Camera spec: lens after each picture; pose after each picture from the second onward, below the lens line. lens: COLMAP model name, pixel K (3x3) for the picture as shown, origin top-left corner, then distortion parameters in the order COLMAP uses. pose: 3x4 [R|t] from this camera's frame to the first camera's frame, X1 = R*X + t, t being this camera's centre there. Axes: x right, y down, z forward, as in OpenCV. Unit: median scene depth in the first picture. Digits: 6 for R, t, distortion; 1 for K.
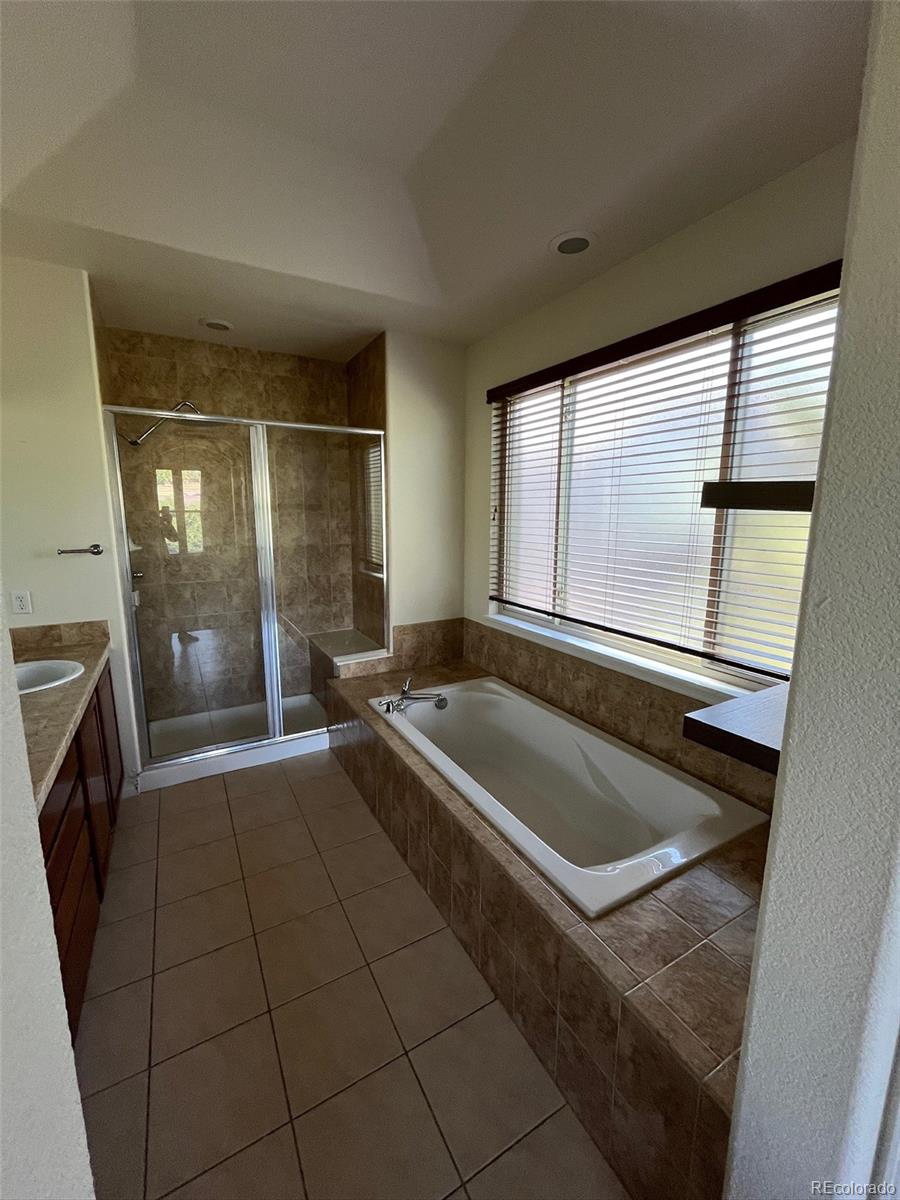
lens RADIAL K [[487.0, 0, 450.1], [0, 487.0, 600.1], [0, 0, 1]] dist [-0.002374, -0.000445]
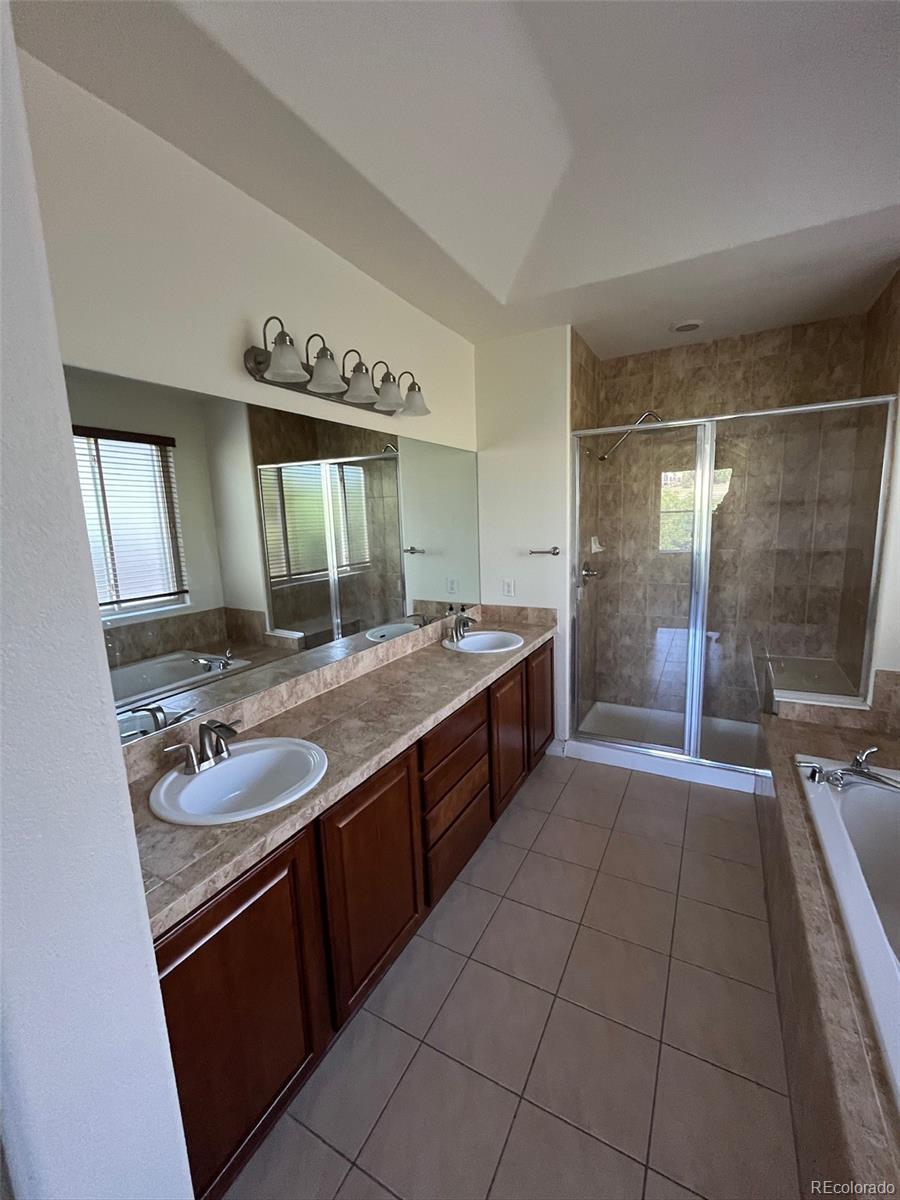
lens RADIAL K [[487.0, 0, 452.1], [0, 487.0, 597.6], [0, 0, 1]] dist [-0.002374, -0.000445]
pose [[0.532052, 0.114169, -0.838979, 0.141689], [-0.110866, 0.991730, 0.064649, -0.028627], [0.839422, 0.058618, 0.540309, 0.089815]]
